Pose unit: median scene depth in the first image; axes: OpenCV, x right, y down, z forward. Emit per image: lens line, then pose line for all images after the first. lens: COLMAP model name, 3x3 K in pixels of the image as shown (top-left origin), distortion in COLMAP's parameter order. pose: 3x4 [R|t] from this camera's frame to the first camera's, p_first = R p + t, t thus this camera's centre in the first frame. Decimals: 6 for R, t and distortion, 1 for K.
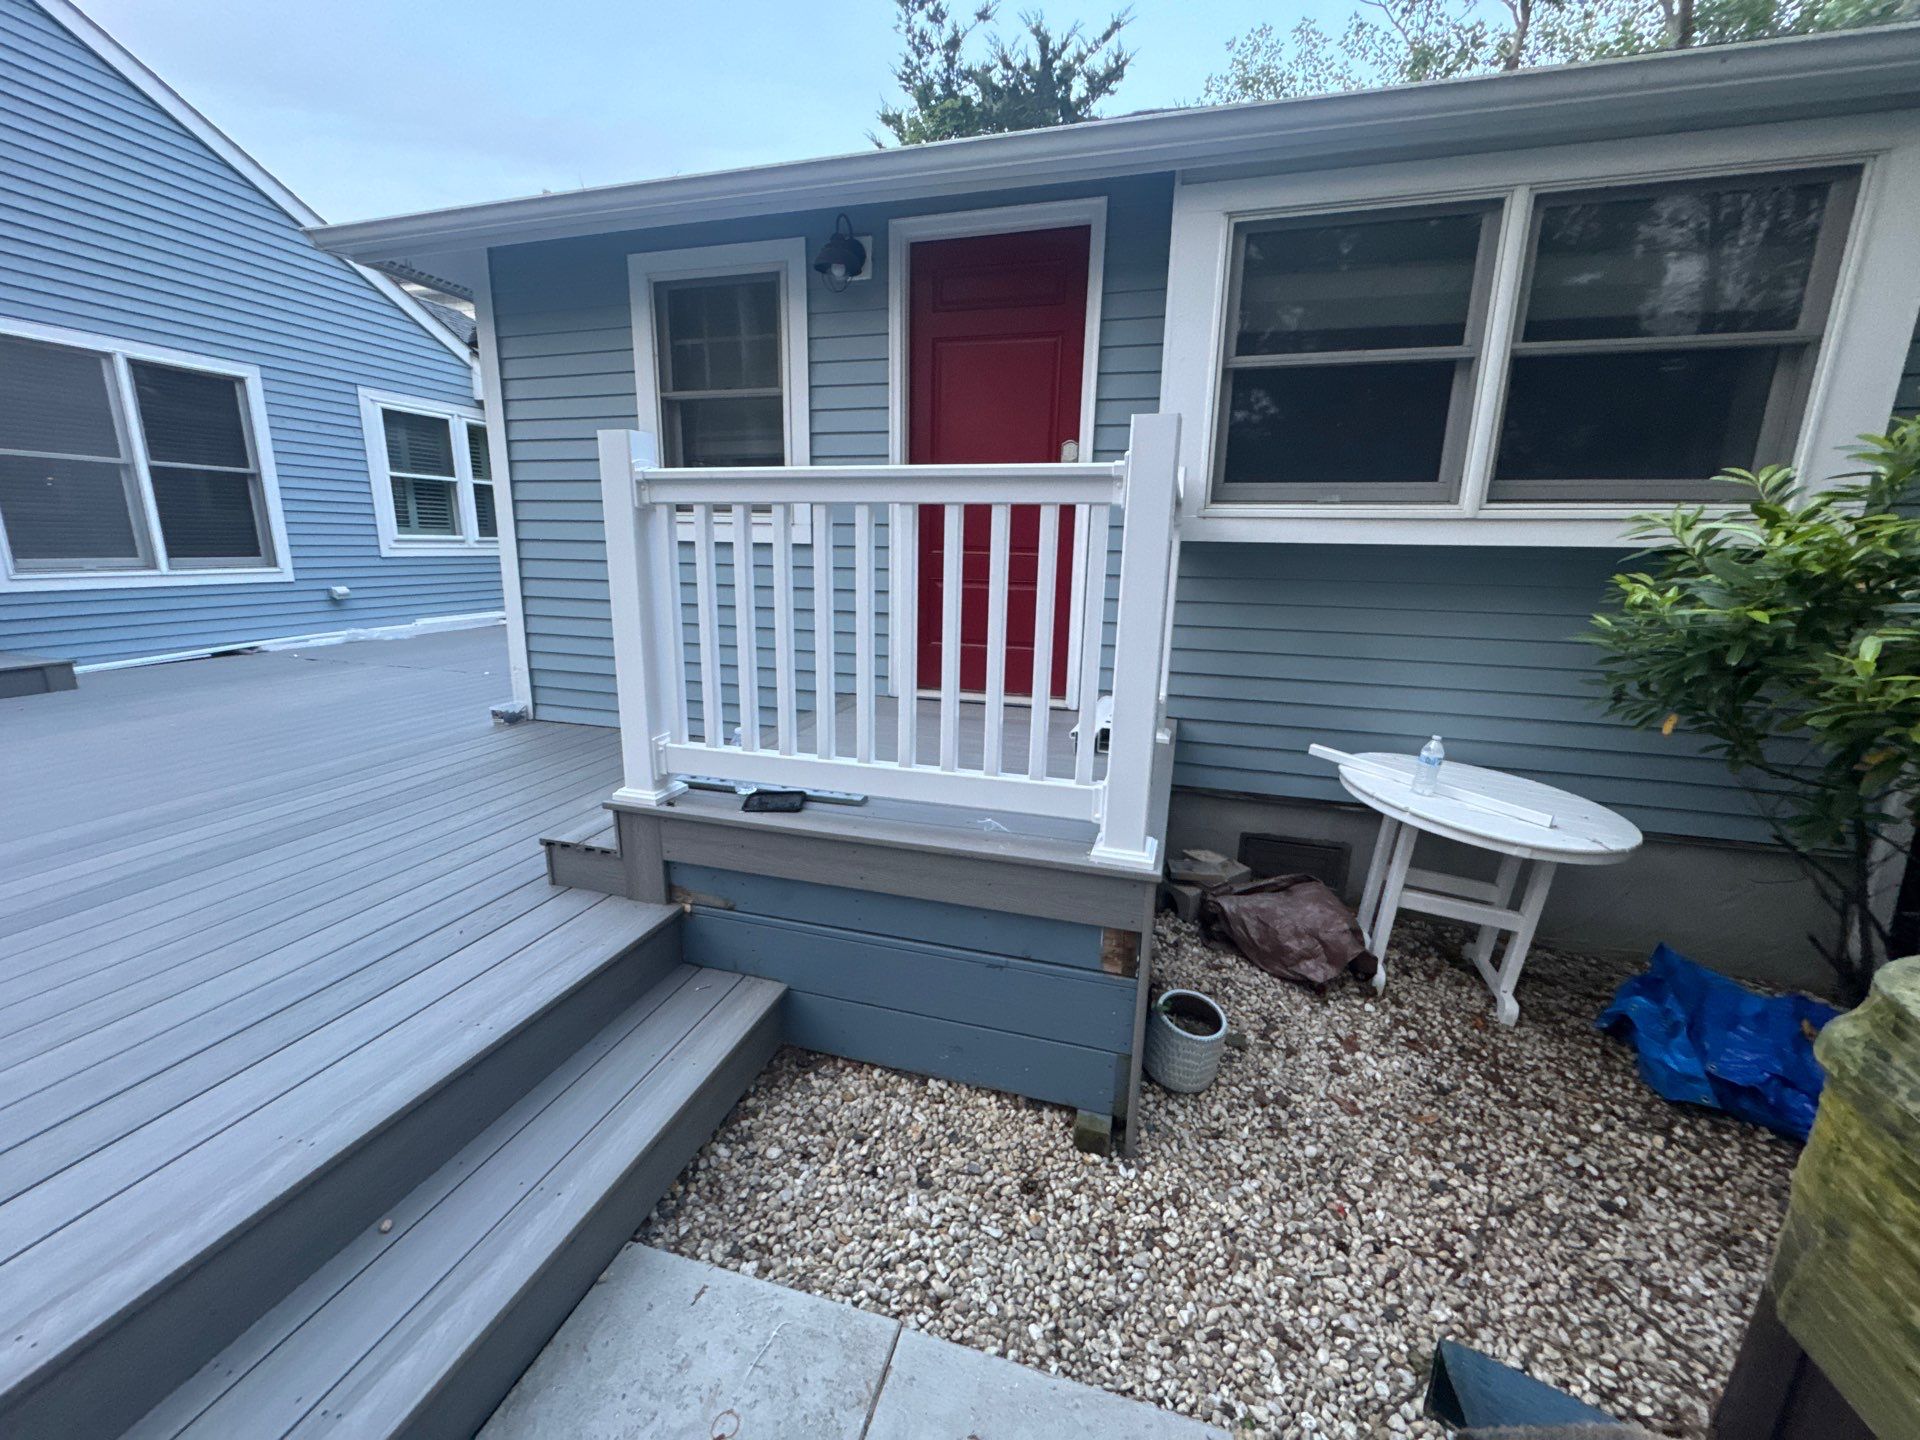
lens RADIAL K [[763.6, 0, 959.2], [0, 763.6, 718.7], [0, 0, 1]] dist [-0.002992, -0.000068]
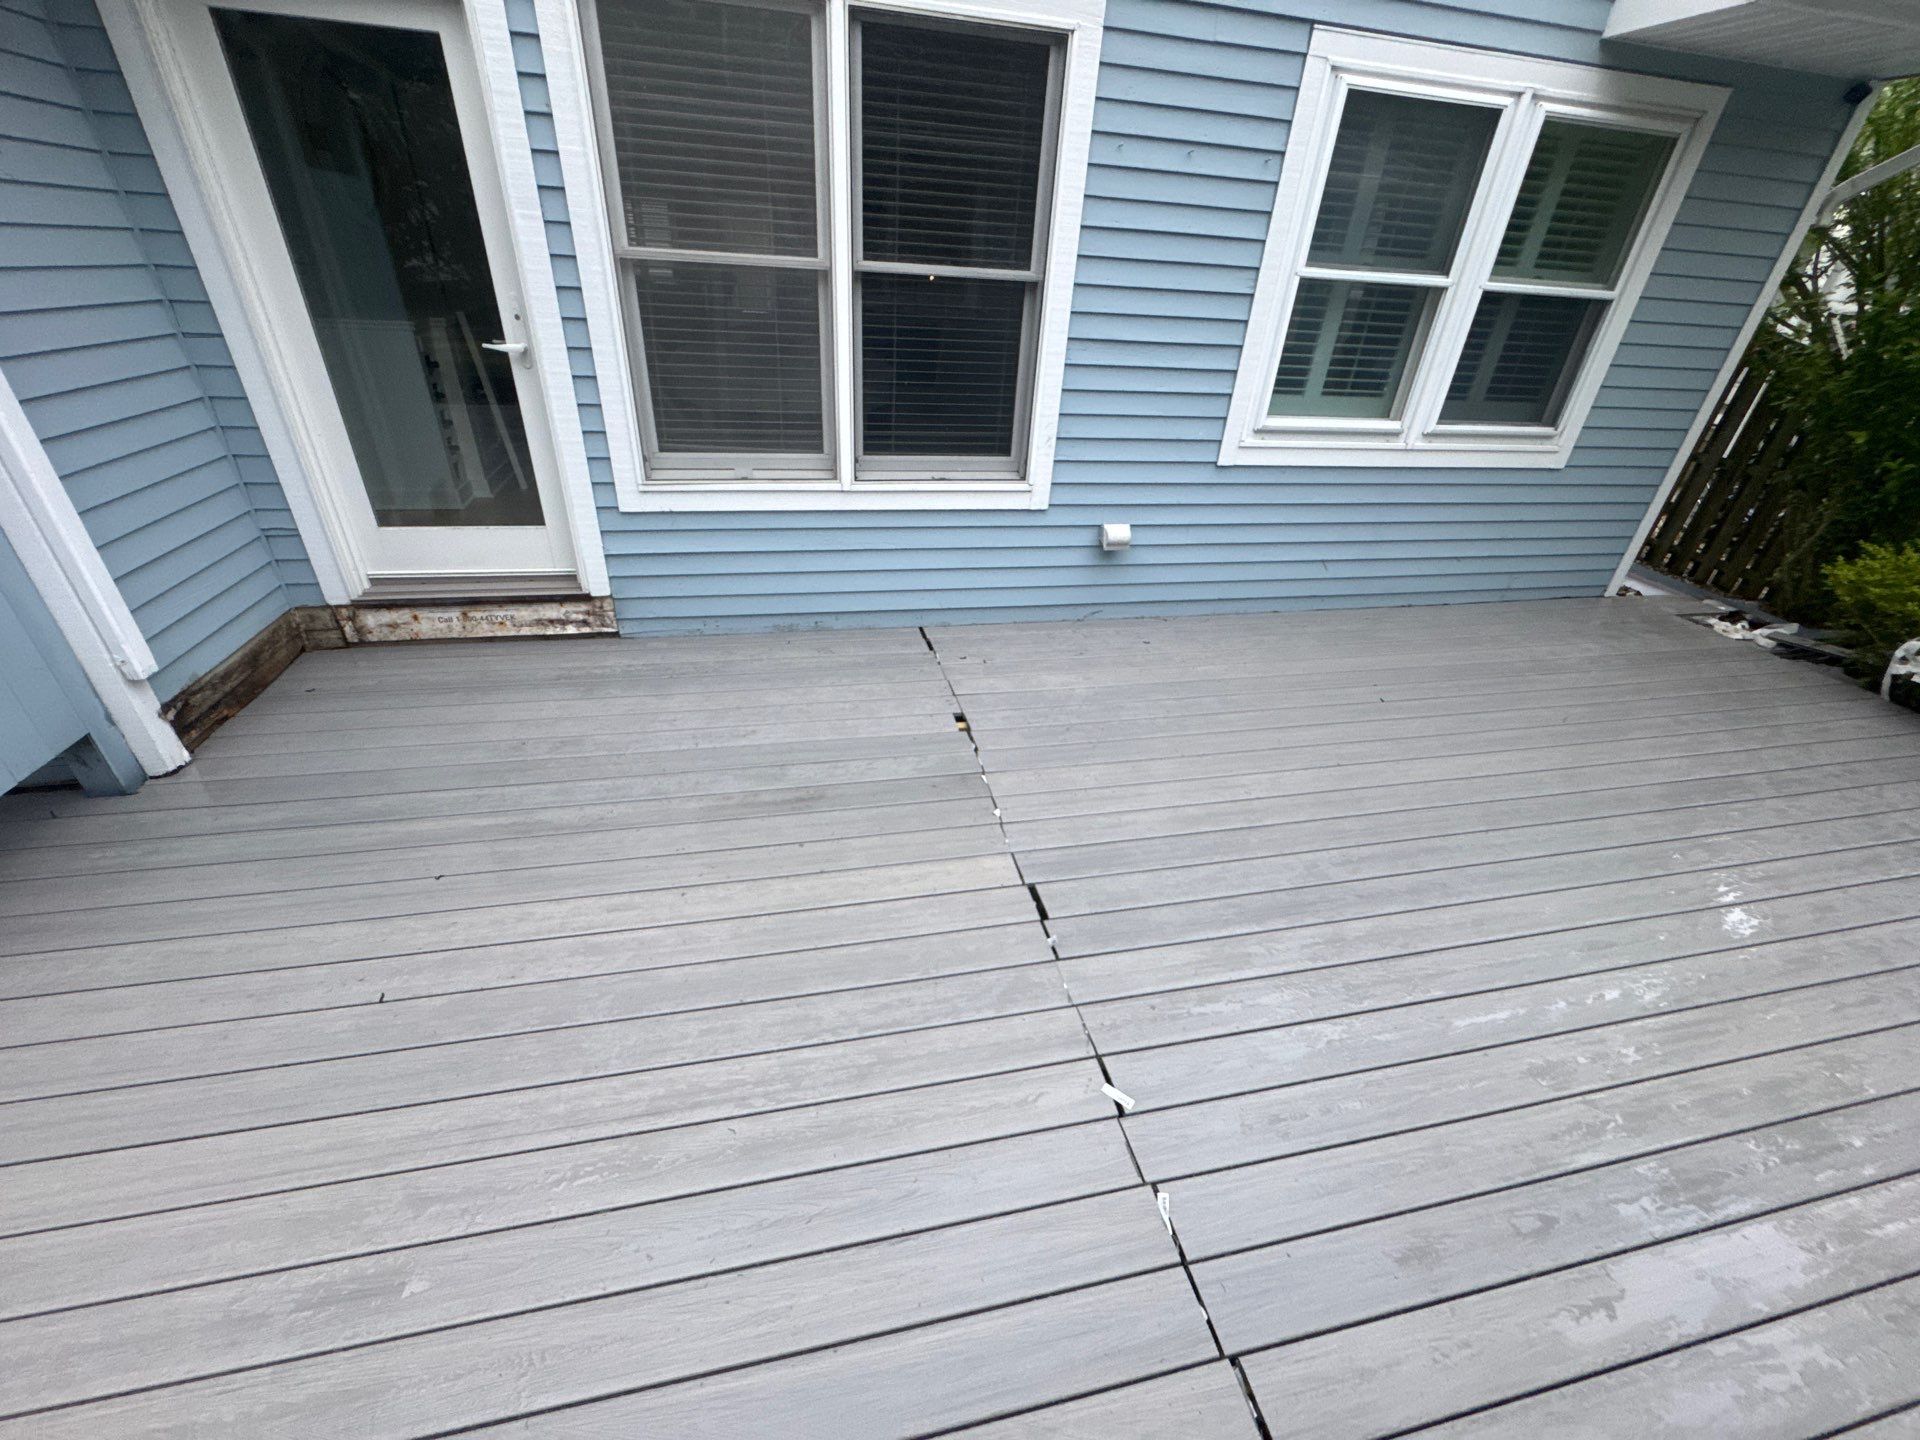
lens RADIAL K [[763.6, 0, 959.2], [0, 763.6, 718.7], [0, 0, 1]] dist [-0.002992, -0.000068]
pose [[0.477393, 0.452622, -0.753146, -1.403859], [-0.241407, 0.891702, 0.382871, -0.749917], [0.844878, -0.000965, 0.534959, 2.117839]]
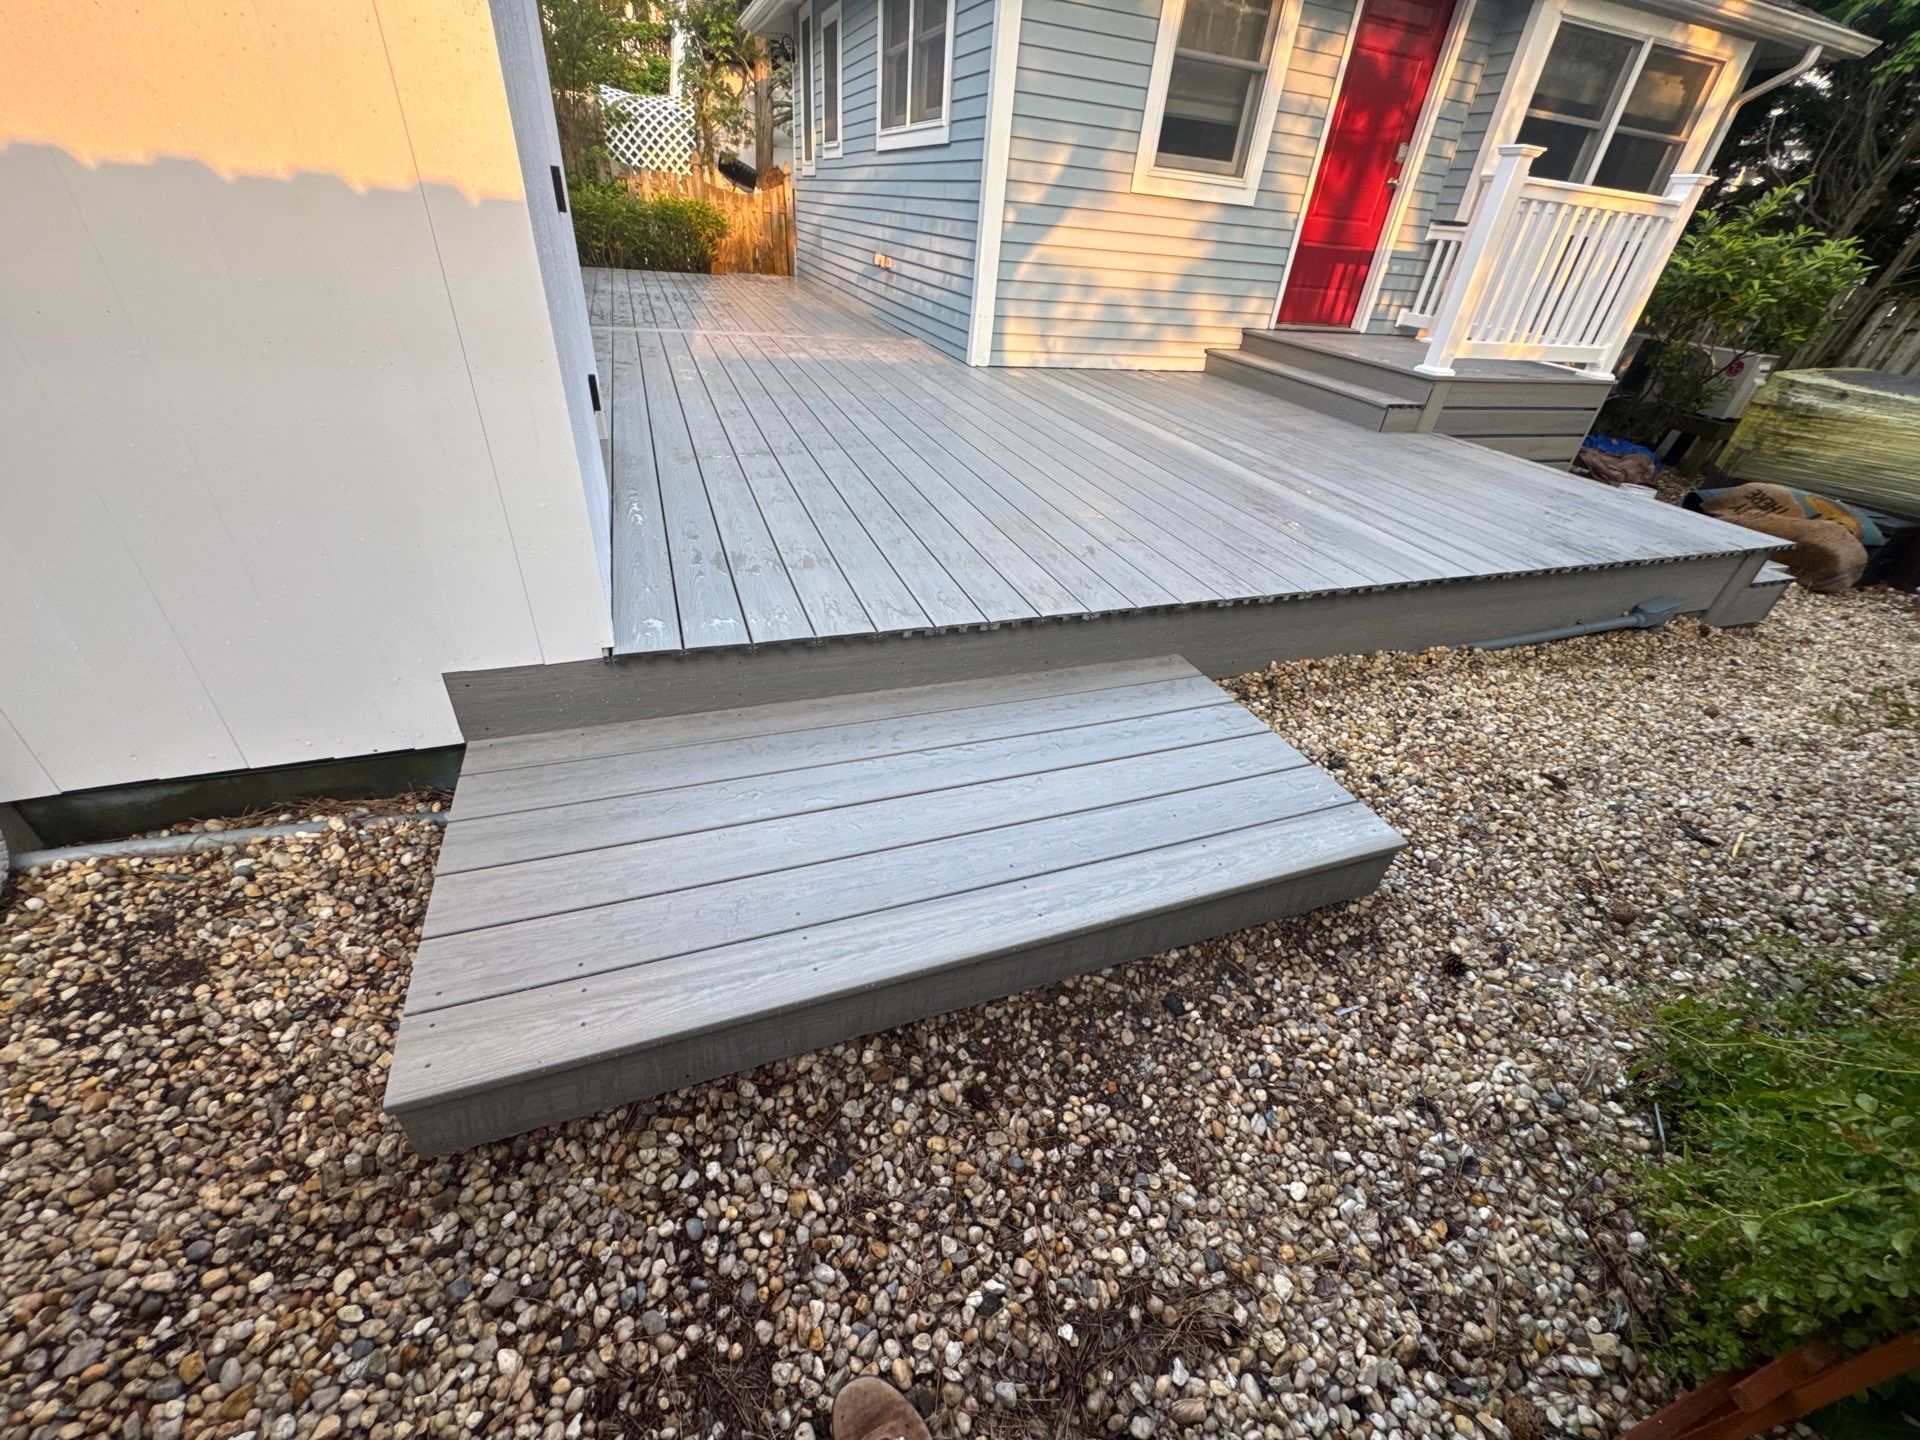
lens RADIAL K [[763.6, 0, 959.2], [0, 763.6, 718.7], [0, 0, 1]] dist [-0.002992, -0.000068]
pose [[0.802253, -0.290689, 0.521432, -2.671449], [0.068434, 0.912464, 0.403393, 0.039933], [-0.593049, -0.287939, 0.751920, 0.019892]]
